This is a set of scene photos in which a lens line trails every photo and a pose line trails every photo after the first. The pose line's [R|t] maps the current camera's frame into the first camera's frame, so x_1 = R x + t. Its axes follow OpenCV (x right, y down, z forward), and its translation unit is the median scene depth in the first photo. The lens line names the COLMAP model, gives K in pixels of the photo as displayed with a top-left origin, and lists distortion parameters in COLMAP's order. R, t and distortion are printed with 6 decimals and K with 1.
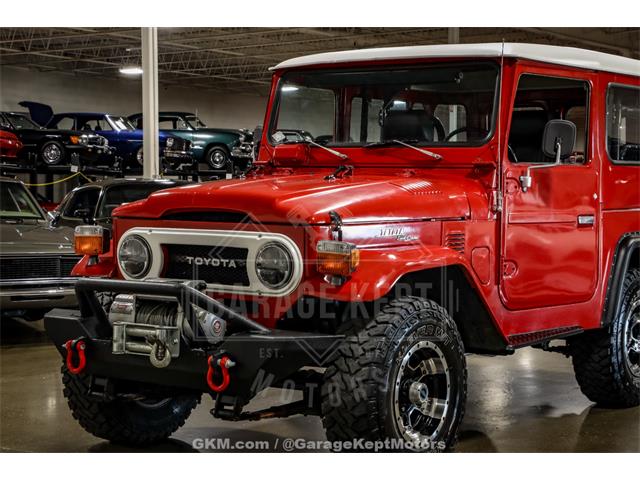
lens RADIAL K [[1190.2, 0, 320.0], [0, 1190.2, 240.0], [0, 0, 1]] dist [0.086841, 1.427939]
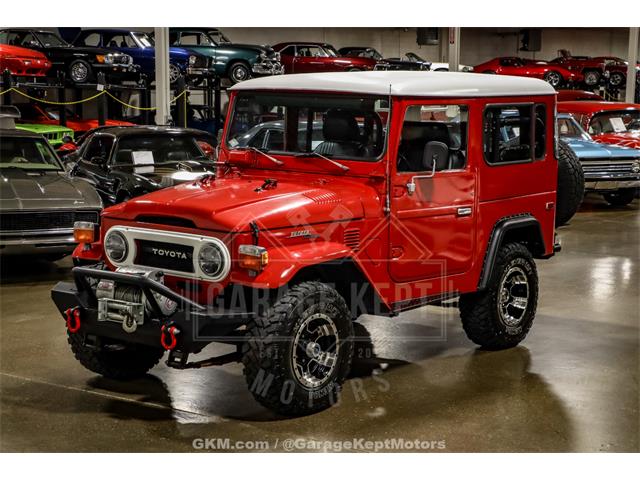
lens RADIAL K [[1214.7, 0, 320.0], [0, 1214.7, 240.0], [0, 0, 1]] dist [0.028095, 2.000951]
pose [[0.999462, 0.010009, -0.031221, 0.128169], [-0.007291, 0.996270, 0.085980, -0.120360], [0.031966, -0.085706, 0.995808, -0.407737]]
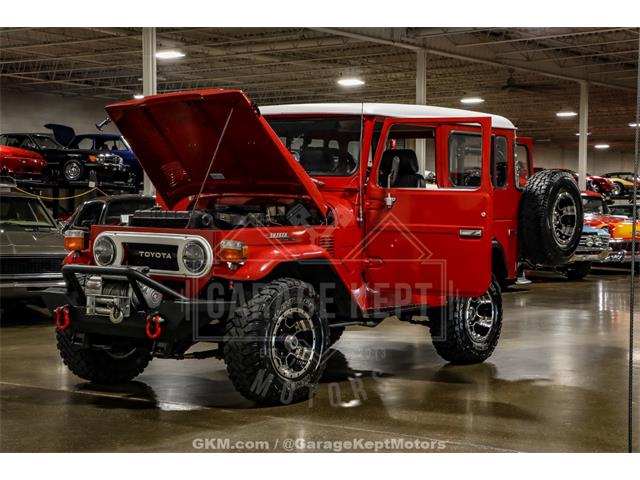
lens RADIAL K [[1138.2, 0, 320.0], [0, 1138.2, 240.0], [0, 0, 1]] dist [0.054588, 1.324420]
pose [[0.999922, 0.003836, -0.011904, 0.128889], [-0.003952, 0.999945, -0.009691, 0.012774], [0.011866, 0.009738, 0.999882, -0.408329]]
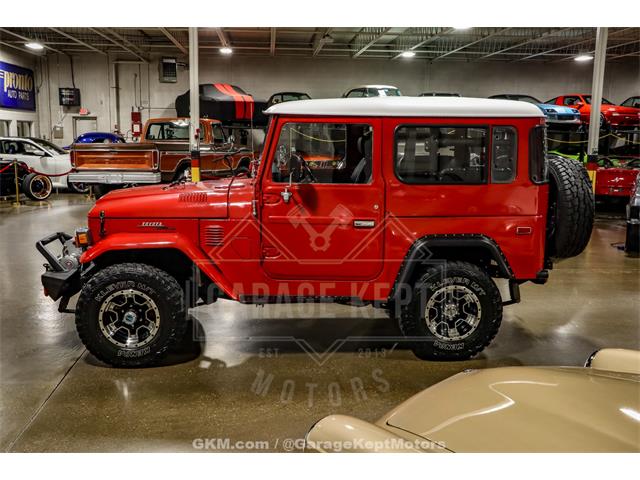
lens RADIAL K [[732.6, 0, 323.2], [0, 732.6, 239.7], [0, 0, 1]] dist [-0.021126, 0.172494]
pose [[0.665951, 0.114163, -0.737208, 1.010521], [-0.038056, 0.992133, 0.119262, -0.120668], [0.745024, -0.051367, 0.665057, 0.476014]]
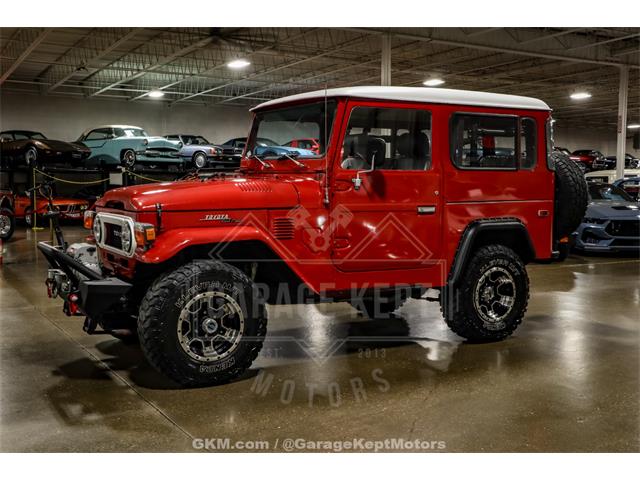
lens RADIAL K [[732.6, 0, 323.2], [0, 732.6, 239.7], [0, 0, 1]] dist [-0.021126, 0.172494]
pose [[0.927917, 0.020910, -0.372200, 0.524272], [-0.010638, 0.999504, 0.029630, -0.006370], [0.372635, -0.023534, 0.927679, 0.190034]]
